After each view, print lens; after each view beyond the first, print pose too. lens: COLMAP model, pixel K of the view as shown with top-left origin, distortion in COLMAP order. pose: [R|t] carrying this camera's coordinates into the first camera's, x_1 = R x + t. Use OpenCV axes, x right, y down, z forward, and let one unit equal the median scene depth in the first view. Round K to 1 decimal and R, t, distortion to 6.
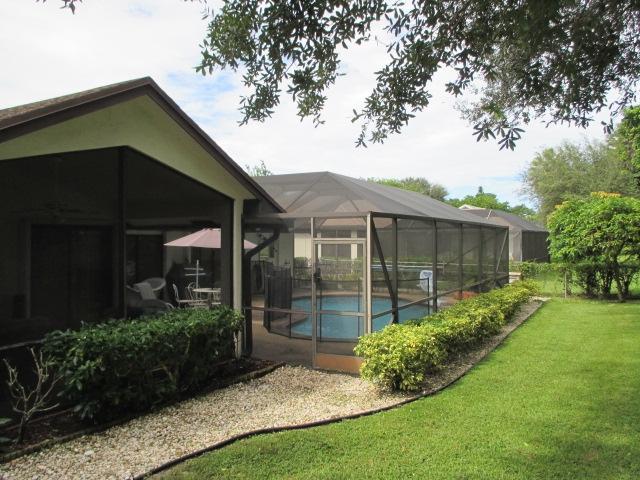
lens RADIAL K [[524.1, 0, 319.7], [0, 524.1, 235.2], [0, 0, 1]] dist [-0.024811, 0.011552]
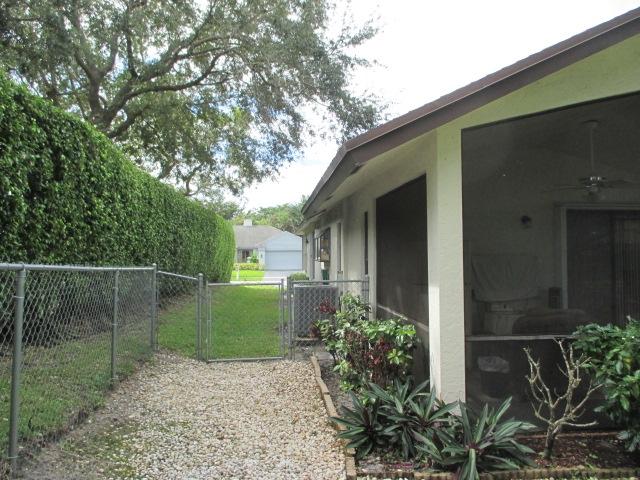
lens RADIAL K [[524.1, 0, 315.0], [0, 524.1, 234.8], [0, 0, 1]] dist [-0.024811, 0.011552]
pose [[0.562898, -0.026067, -0.826115, -0.110996], [0.008684, 0.999634, -0.025625, 0.074546], [0.826481, 0.007251, 0.562919, 0.255114]]
